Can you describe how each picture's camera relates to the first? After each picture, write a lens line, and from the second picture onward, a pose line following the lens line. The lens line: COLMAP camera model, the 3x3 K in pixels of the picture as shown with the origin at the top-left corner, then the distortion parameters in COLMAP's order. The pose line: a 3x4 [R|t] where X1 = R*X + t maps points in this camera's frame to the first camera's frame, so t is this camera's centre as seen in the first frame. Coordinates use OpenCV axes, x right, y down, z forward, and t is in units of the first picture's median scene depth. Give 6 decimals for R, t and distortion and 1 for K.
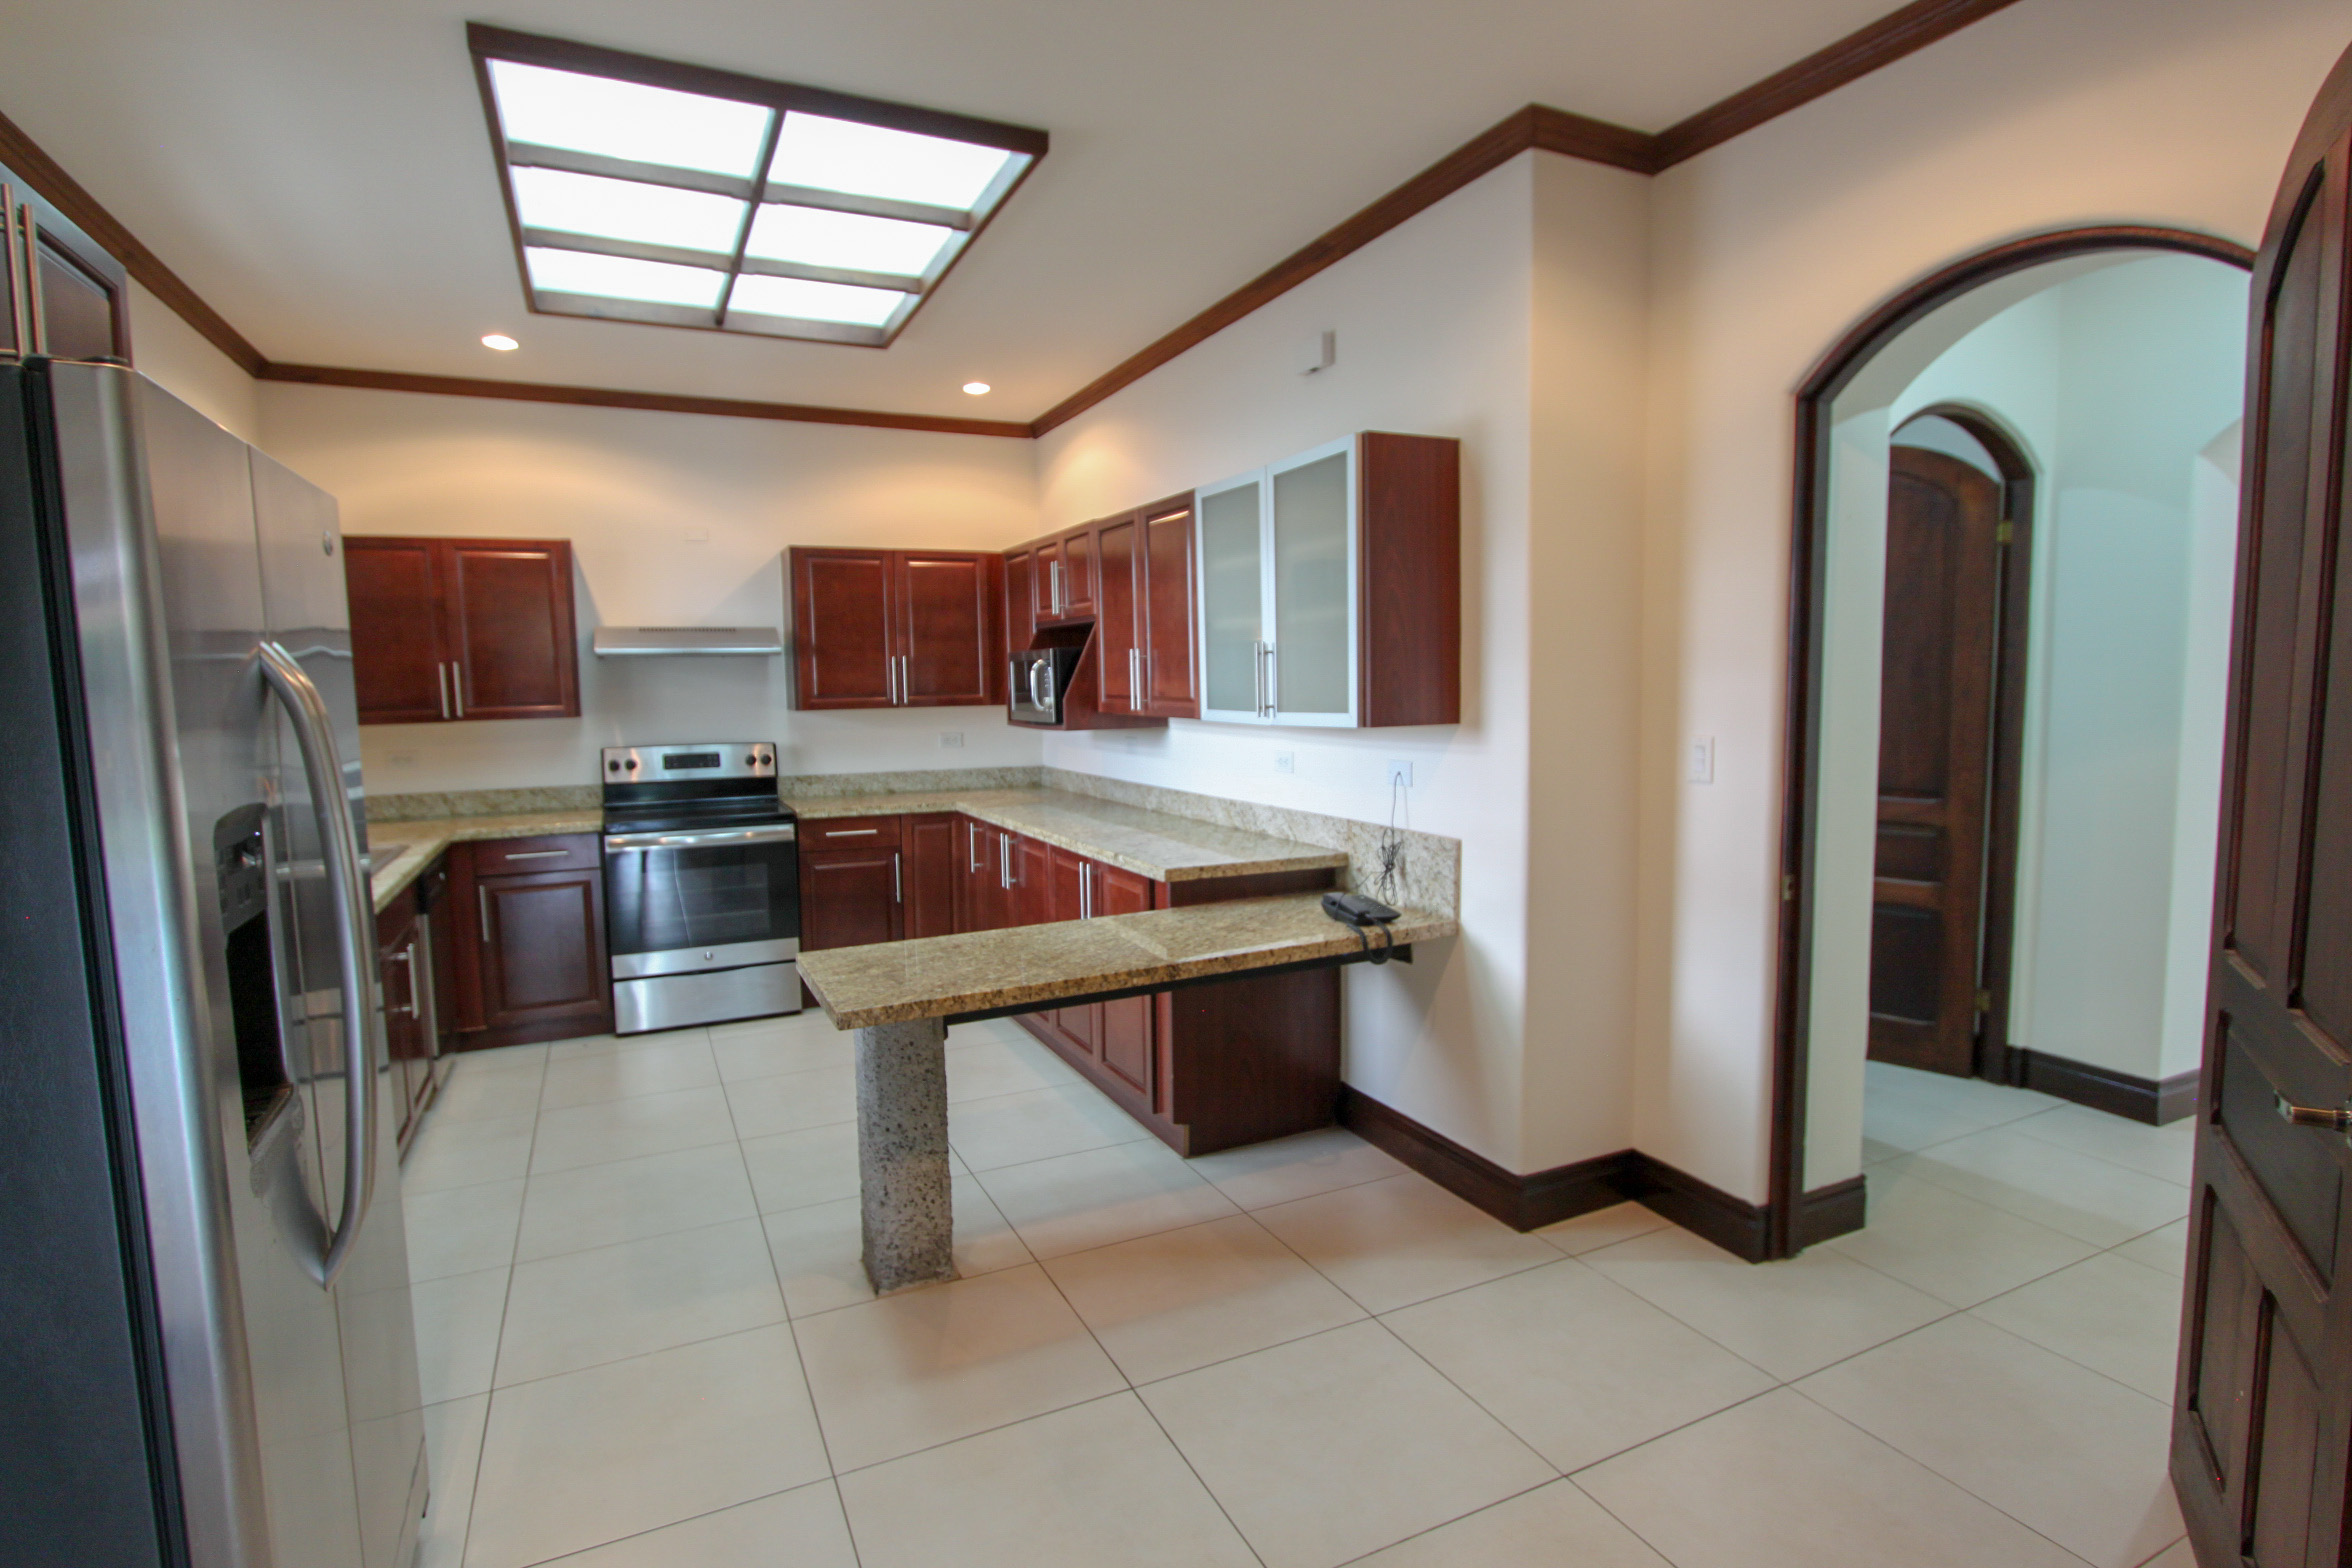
lens RADIAL K [[1177.5, 0, 1173.8], [0, 1177.5, 786.5], [0, 0, 1]] dist [-0.002012, -0.000358]
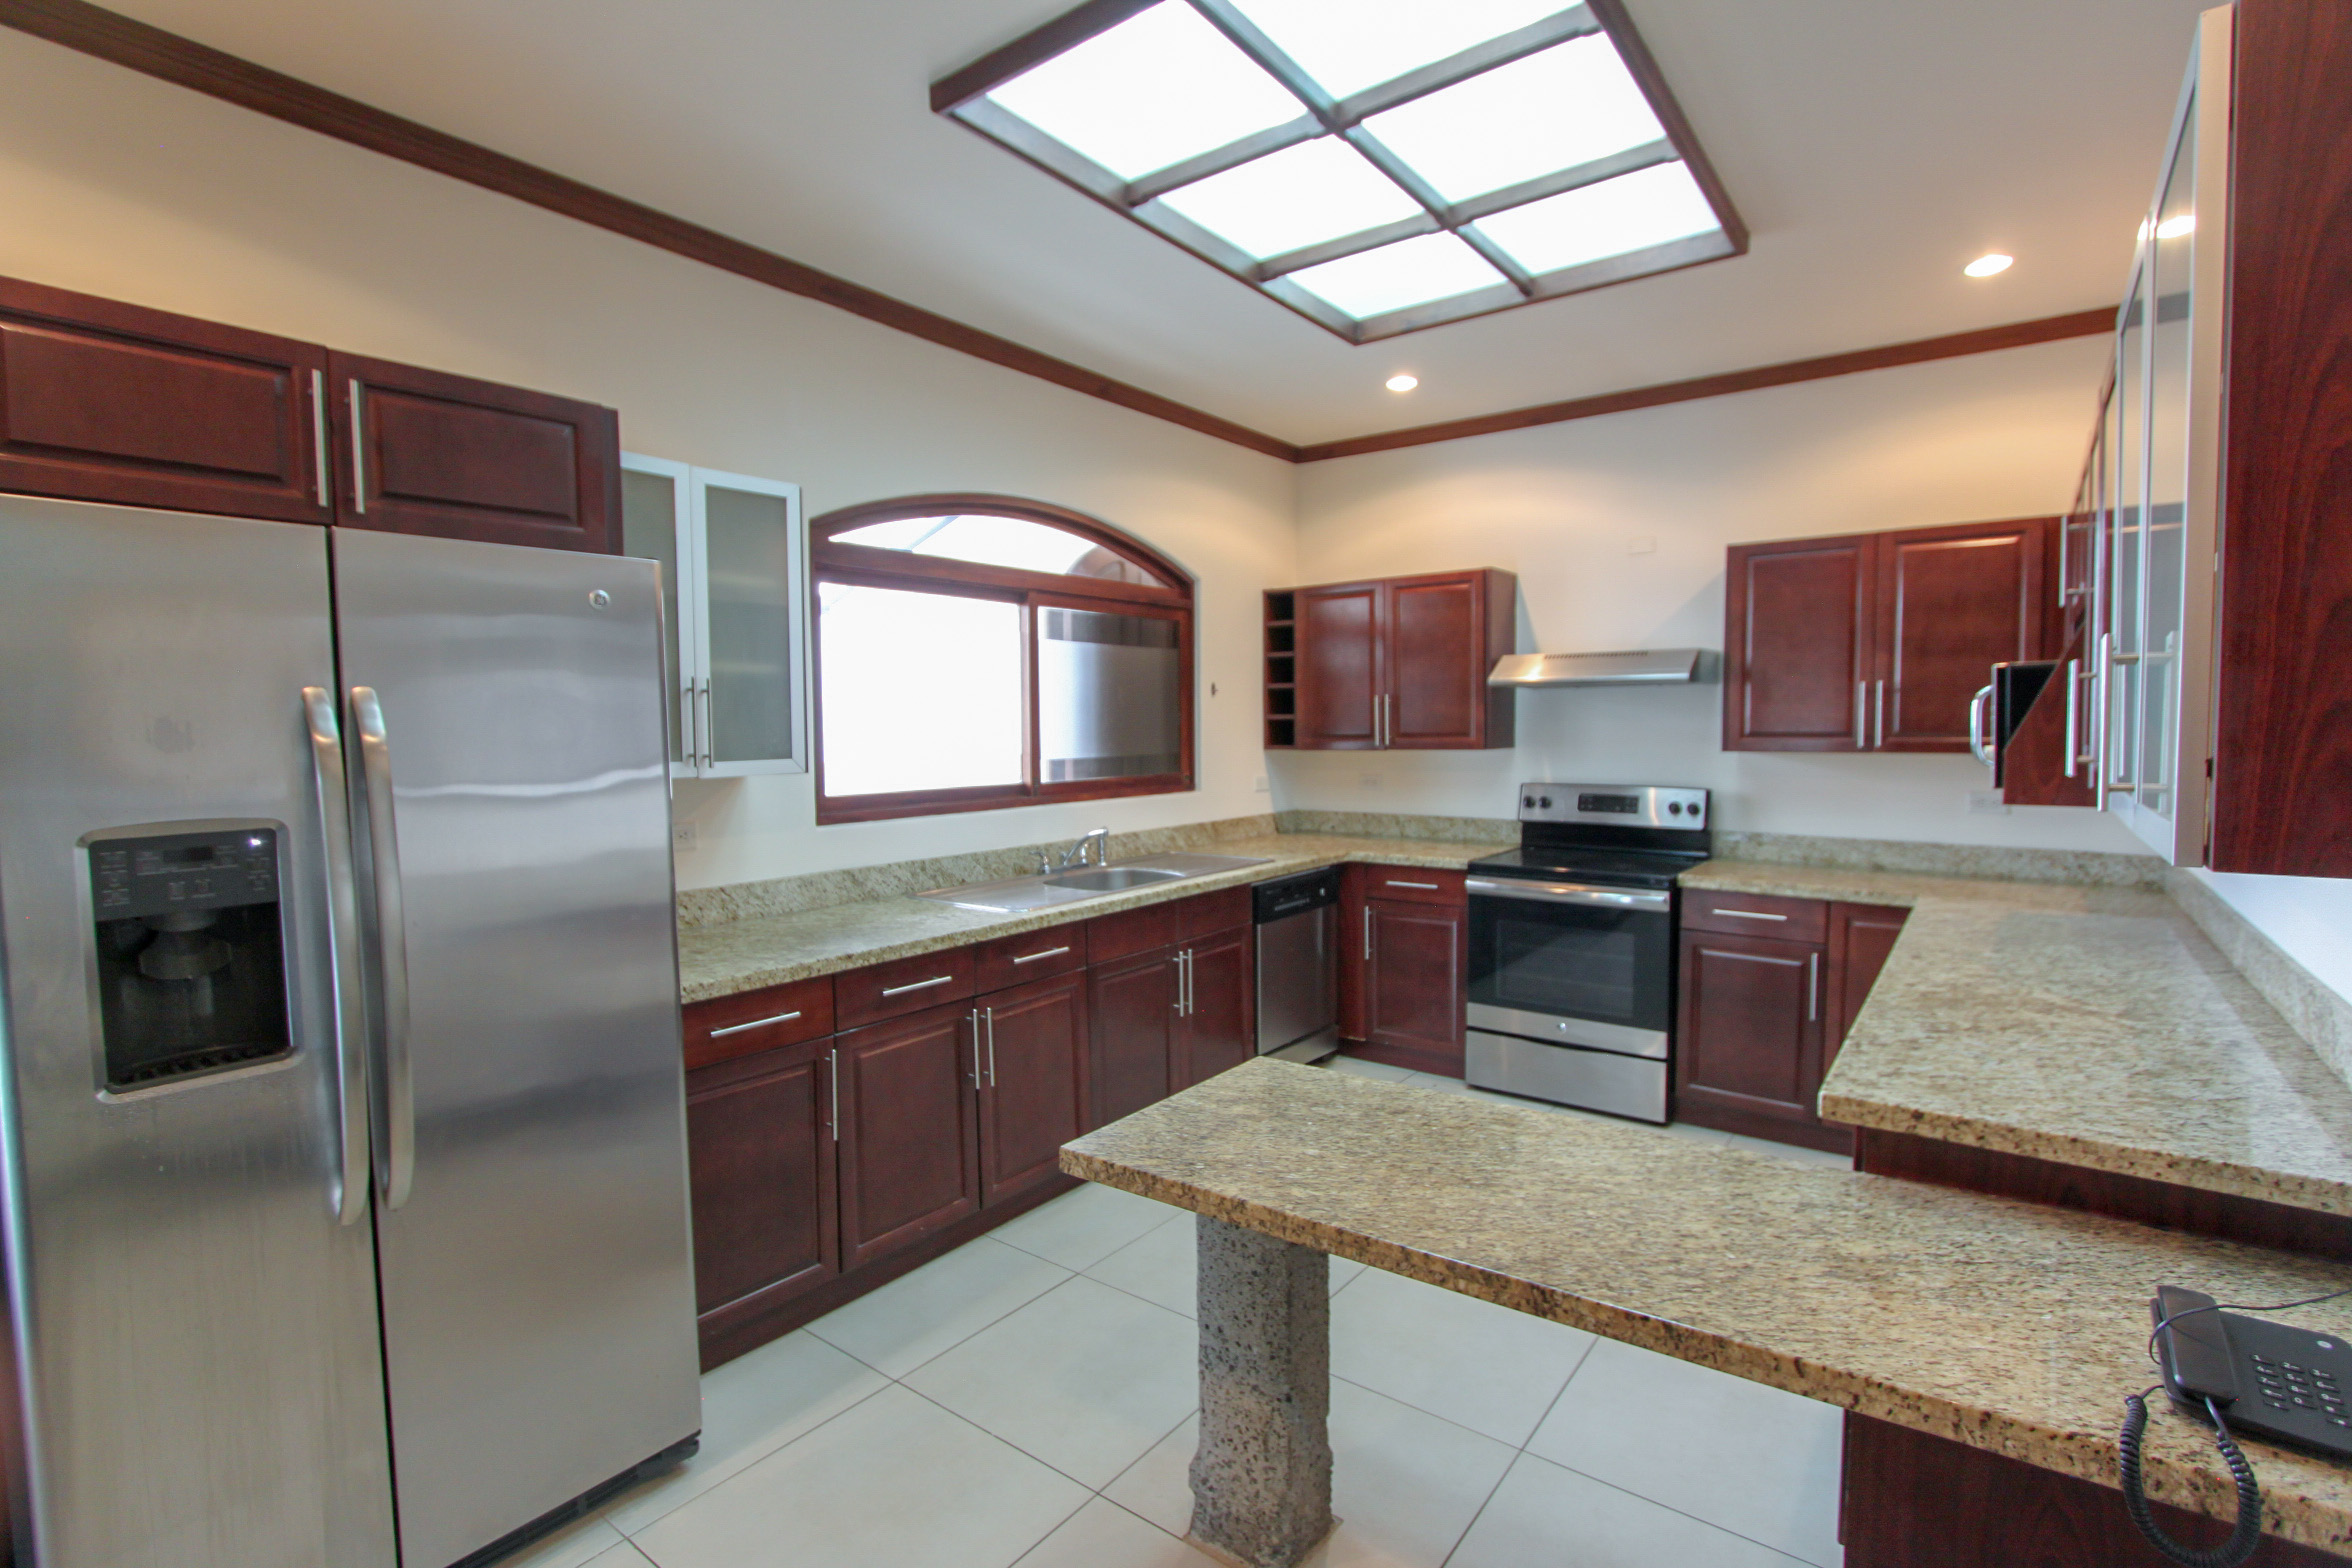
lens RADIAL K [[1095.3, 0, 1179.0], [0, 1095.3, 792.3], [0, 0, 1]] dist [-0.016627, -0.000102]
pose [[0.459137, 0.069208, -0.885665, 0.172644], [-0.083651, 0.995899, 0.034456, -0.032393], [0.884418, 0.058267, 0.463044, 0.343724]]
